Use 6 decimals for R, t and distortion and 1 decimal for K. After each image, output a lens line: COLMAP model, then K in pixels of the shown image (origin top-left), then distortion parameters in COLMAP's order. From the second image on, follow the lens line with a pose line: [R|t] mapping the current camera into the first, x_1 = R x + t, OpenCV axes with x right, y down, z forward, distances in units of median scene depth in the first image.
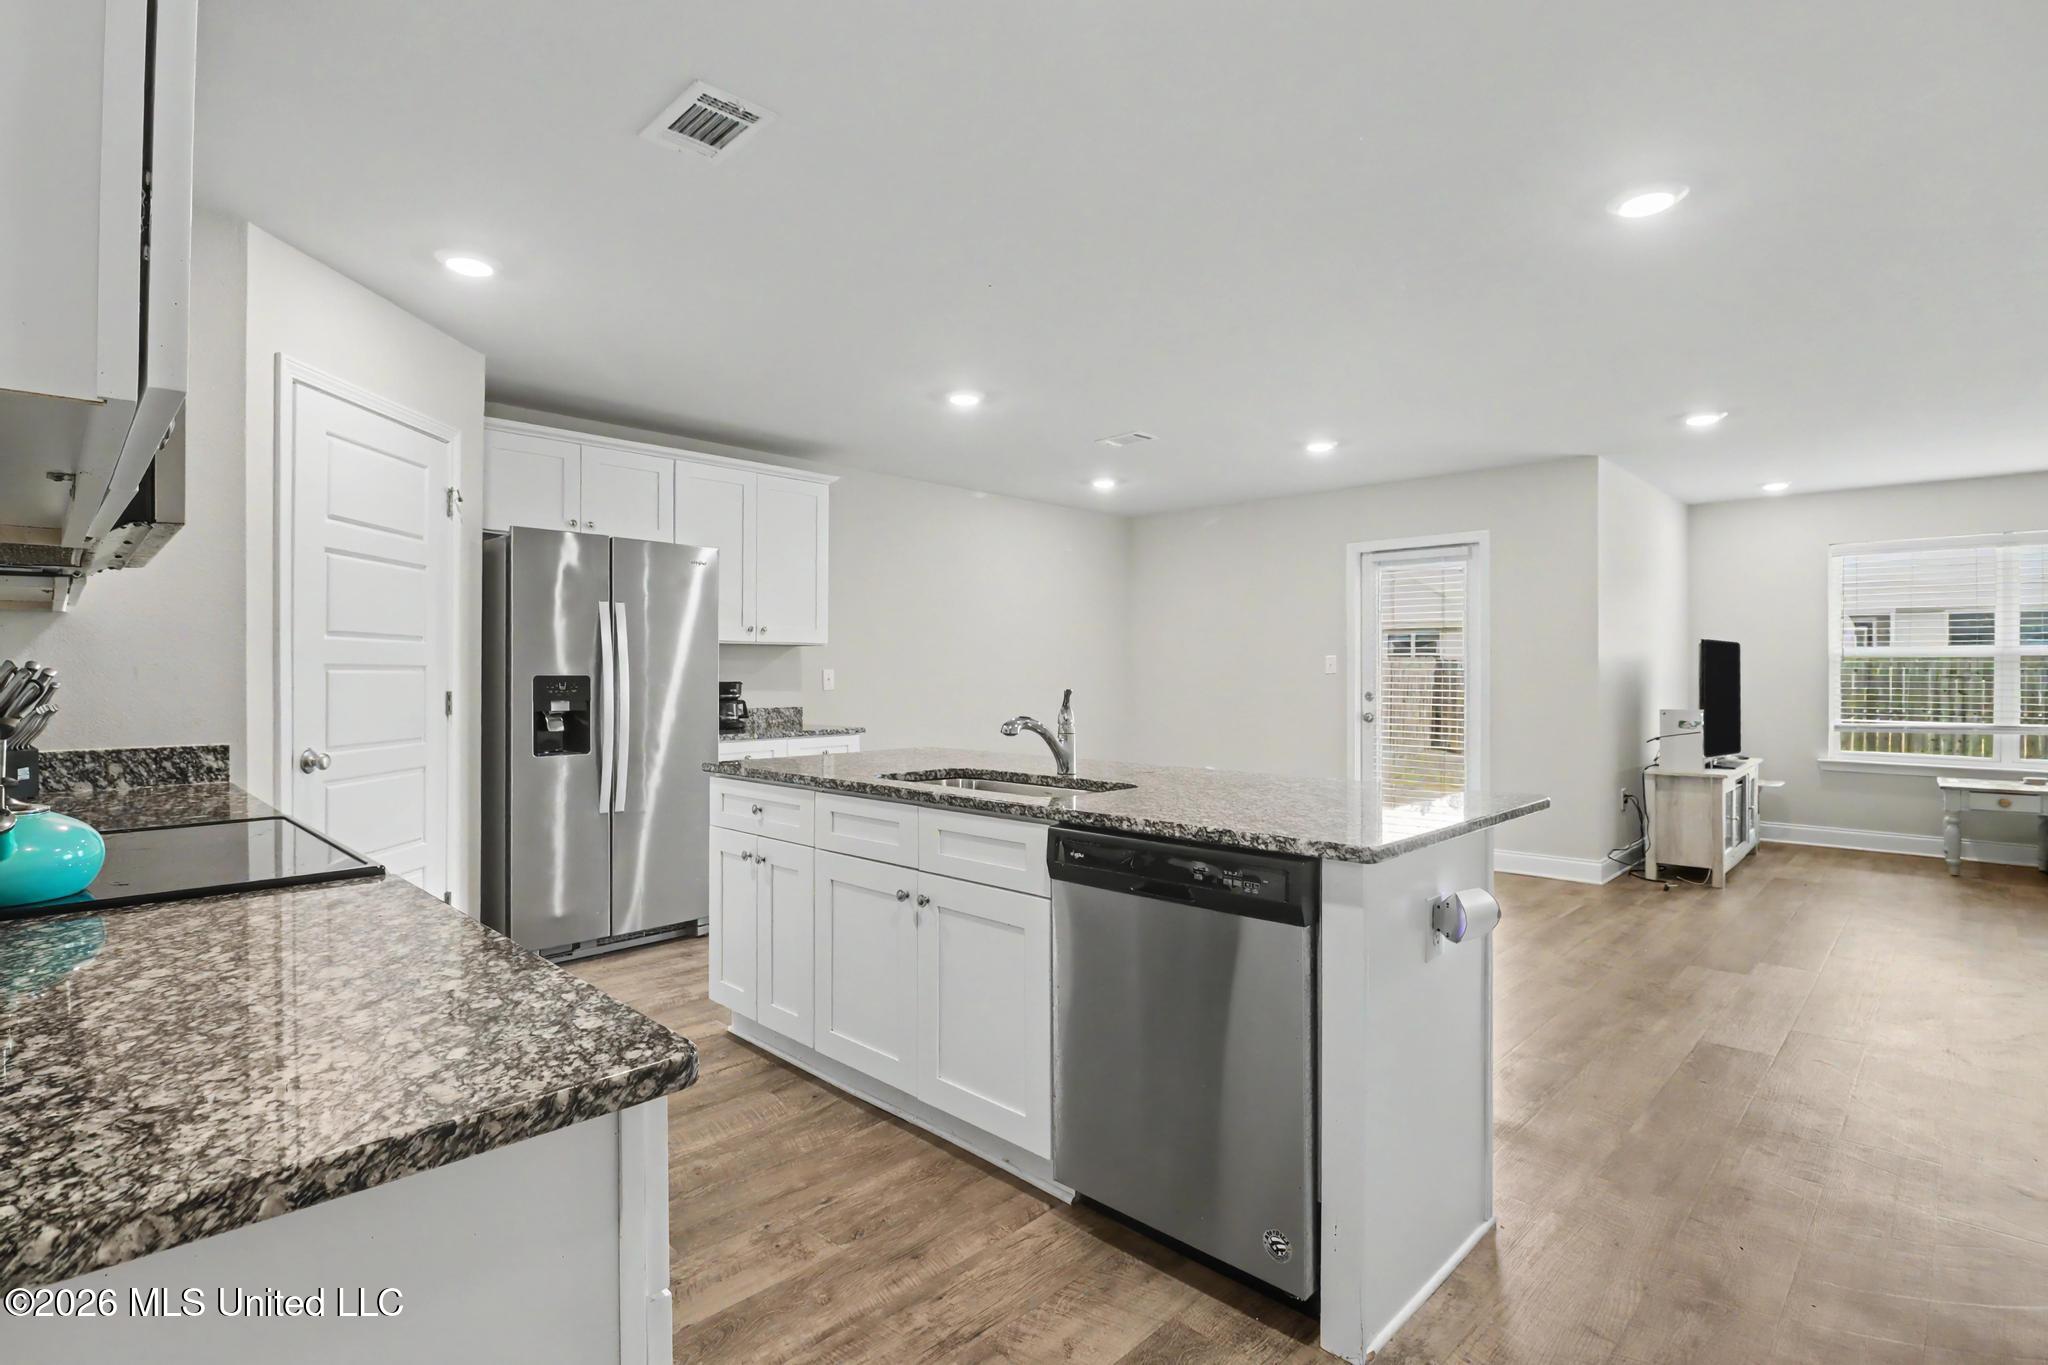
lens RADIAL K [[987.8, 0, 997.3], [0, 987.8, 661.8], [0, 0, 1]] dist [-0.001601, -0.000587]
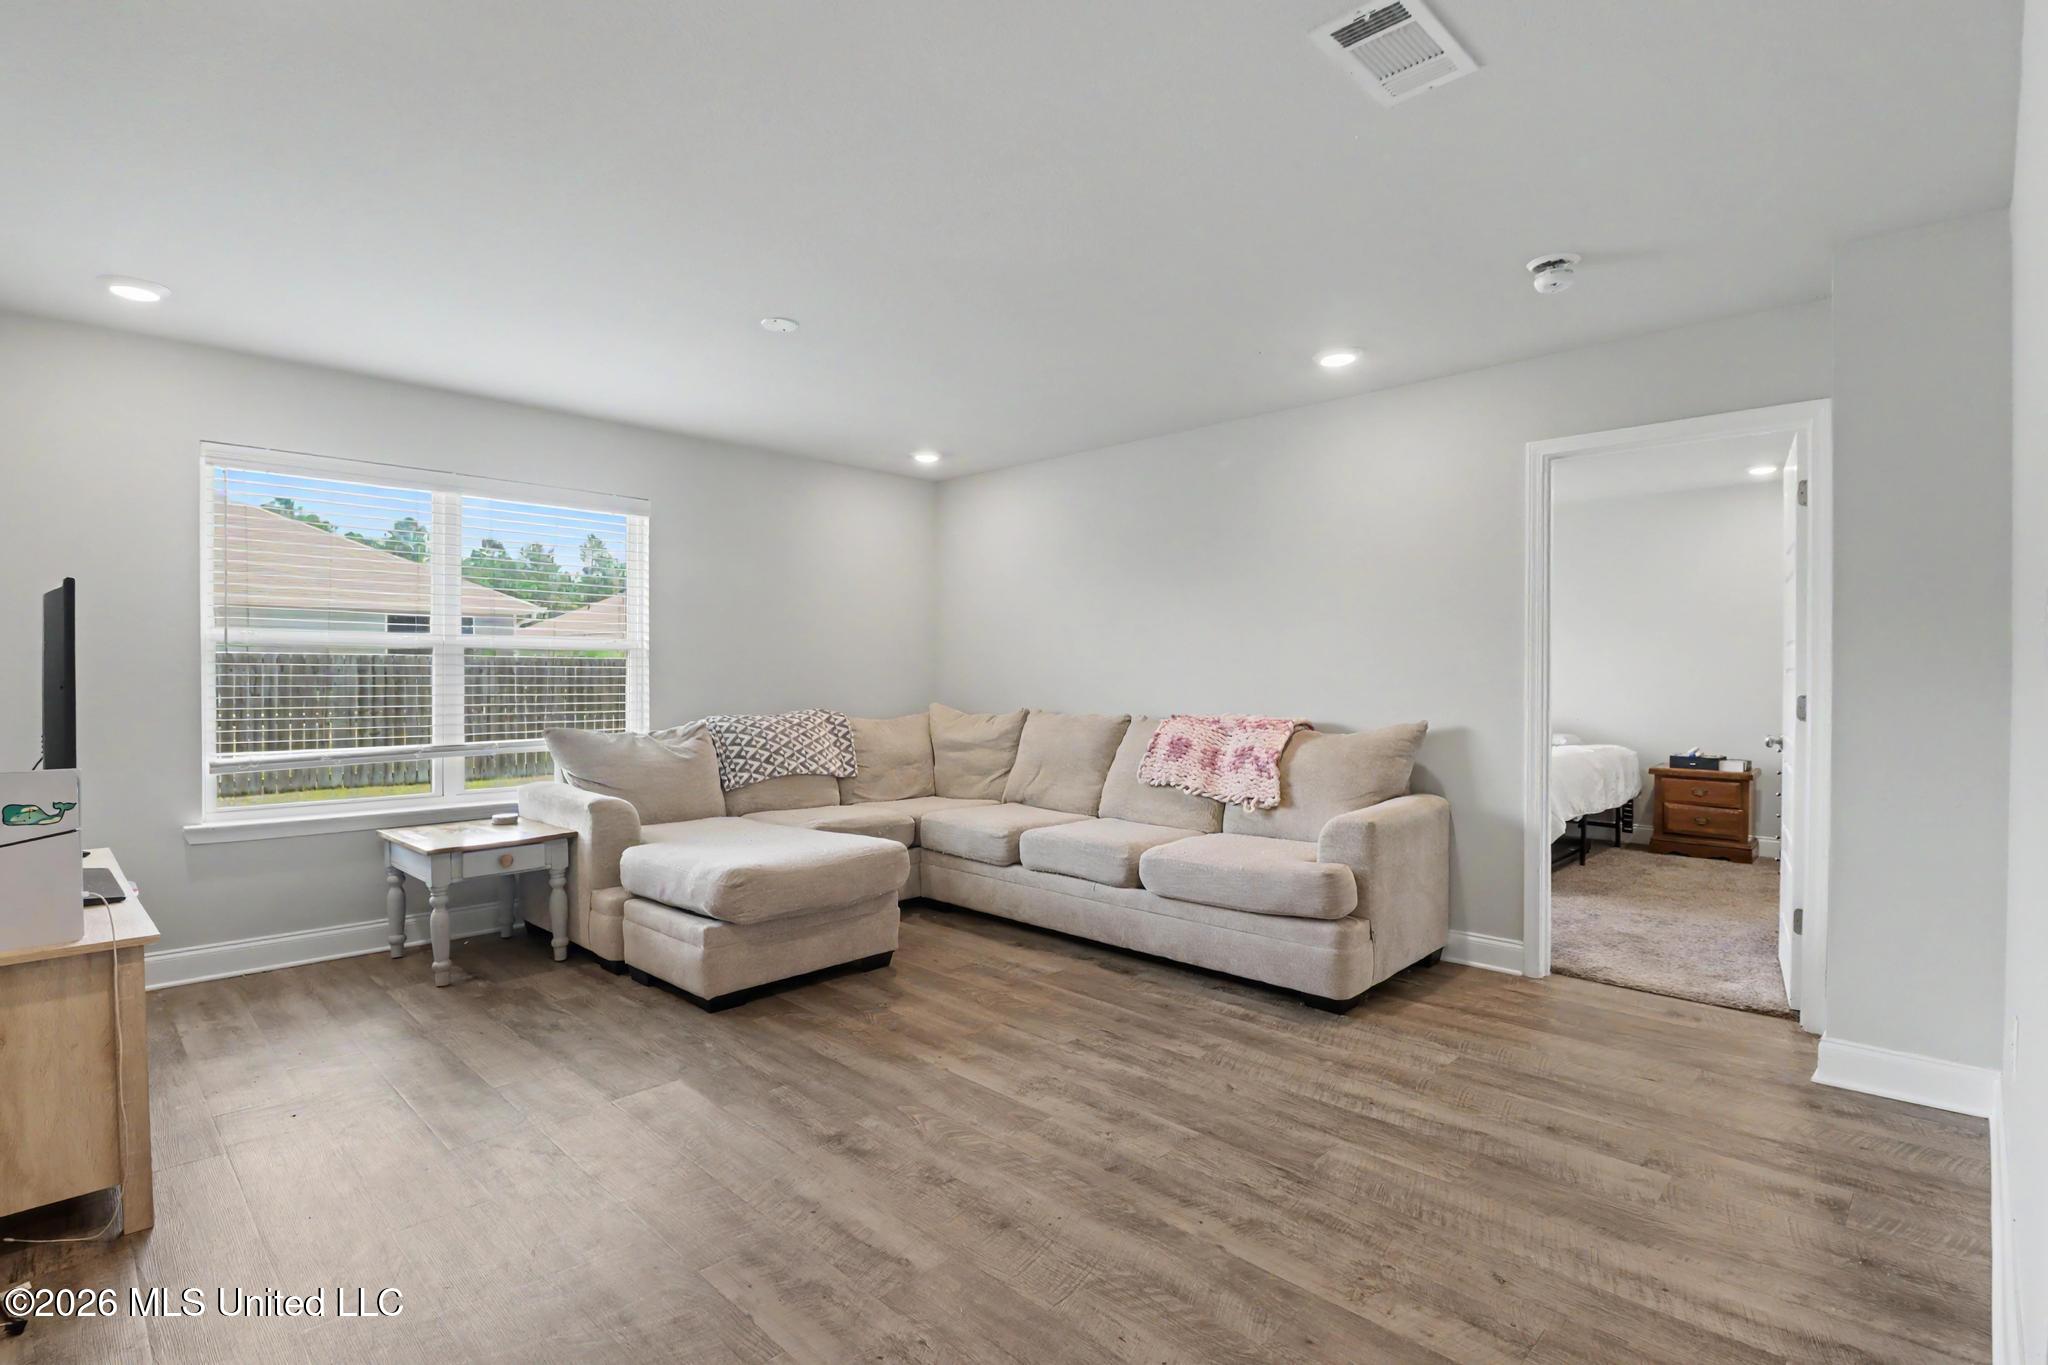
lens RADIAL K [[980.5, 0, 1024.0], [0, 980.5, 682.5], [0, 0, 1]] dist [0.000398, -0.000120]
pose [[-0.014480, -0.010122, 0.999844, 0.298660], [-0.010537, 0.999895, 0.009970, 0.007280], [-0.999840, -0.010391, -0.014585, 0.581718]]
